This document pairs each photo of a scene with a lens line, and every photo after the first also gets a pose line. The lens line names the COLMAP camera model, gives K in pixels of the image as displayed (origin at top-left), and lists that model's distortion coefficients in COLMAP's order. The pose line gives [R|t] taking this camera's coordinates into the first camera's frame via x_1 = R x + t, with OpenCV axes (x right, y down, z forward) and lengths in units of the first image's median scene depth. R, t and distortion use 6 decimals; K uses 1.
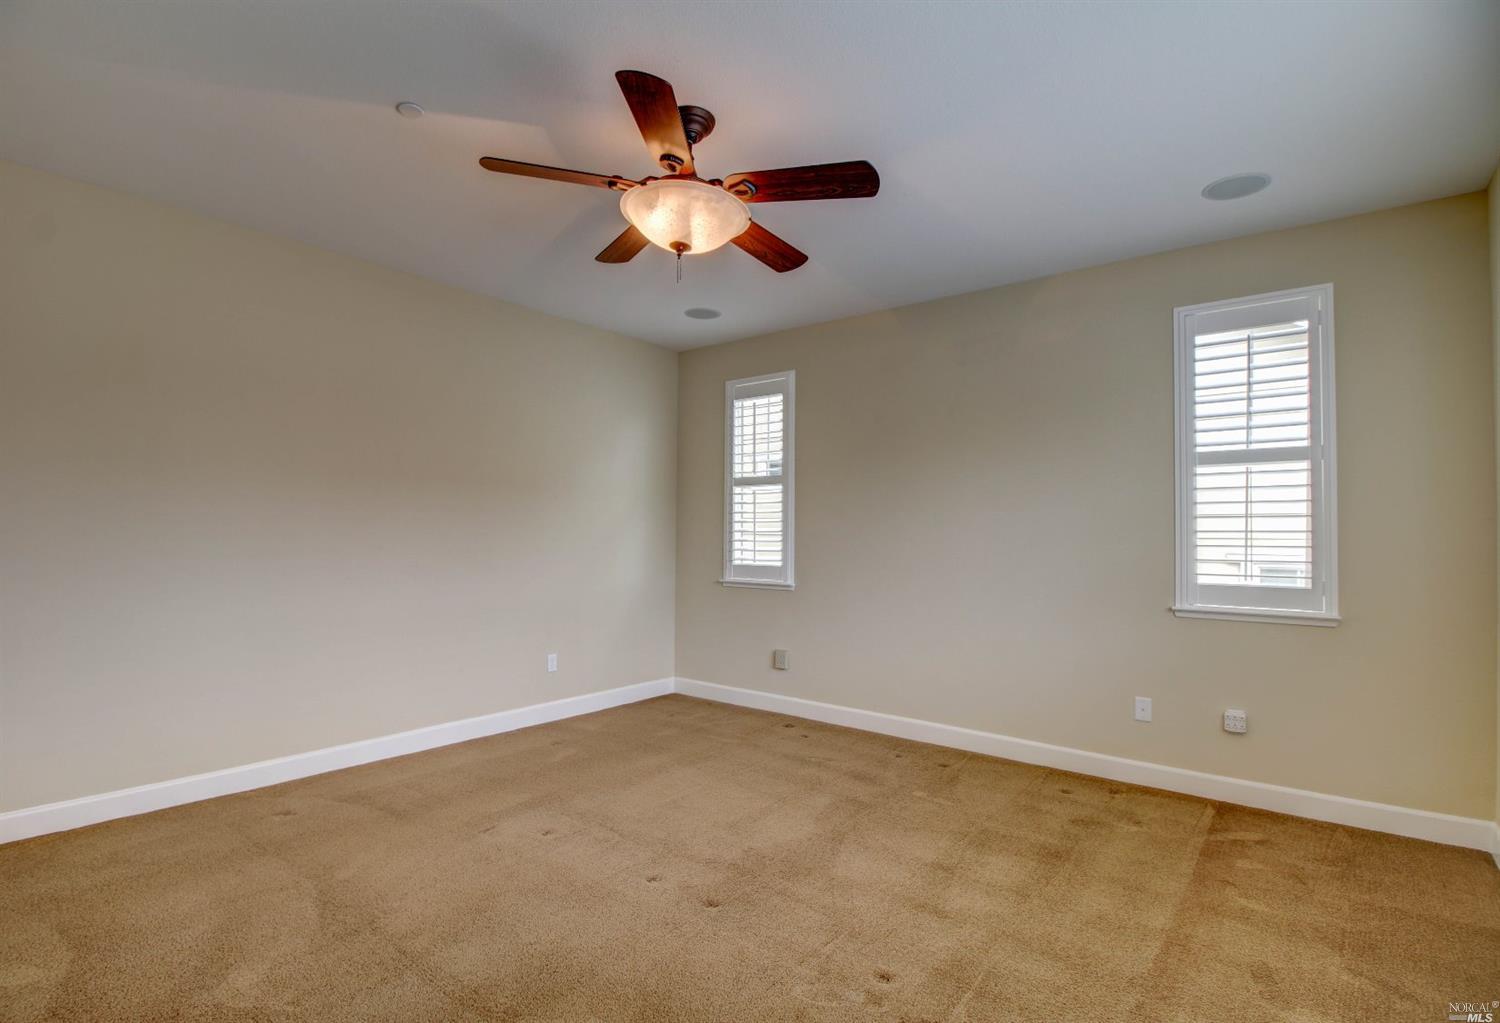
lens RADIAL K [[741.2, 0, 753.2], [0, 741.2, 516.5], [0, 0, 1]] dist [0.000952, -0.000306]
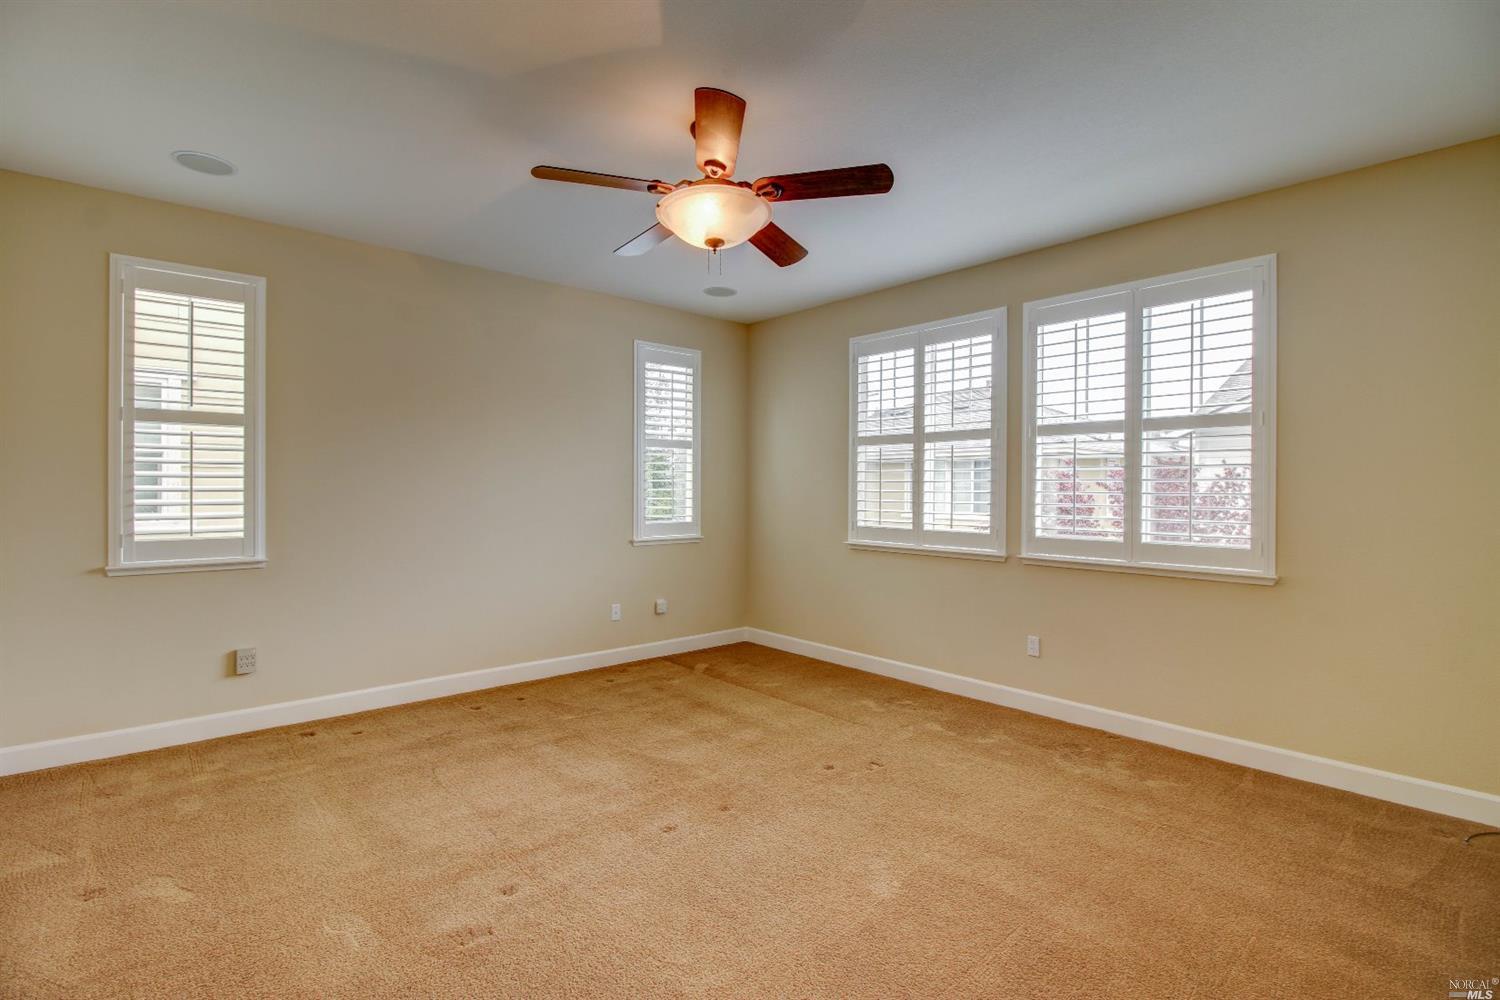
lens RADIAL K [[688.3, 0, 719.1], [0, 688.3, 493.5], [0, 0, 1]] dist [-0.011372, -0.004184]
pose [[0.189079, -0.006903, 0.981938, -0.594602], [-0.018286, 0.999777, 0.010549, 0.008628], [-0.981792, -0.019951, 0.188911, 0.440407]]
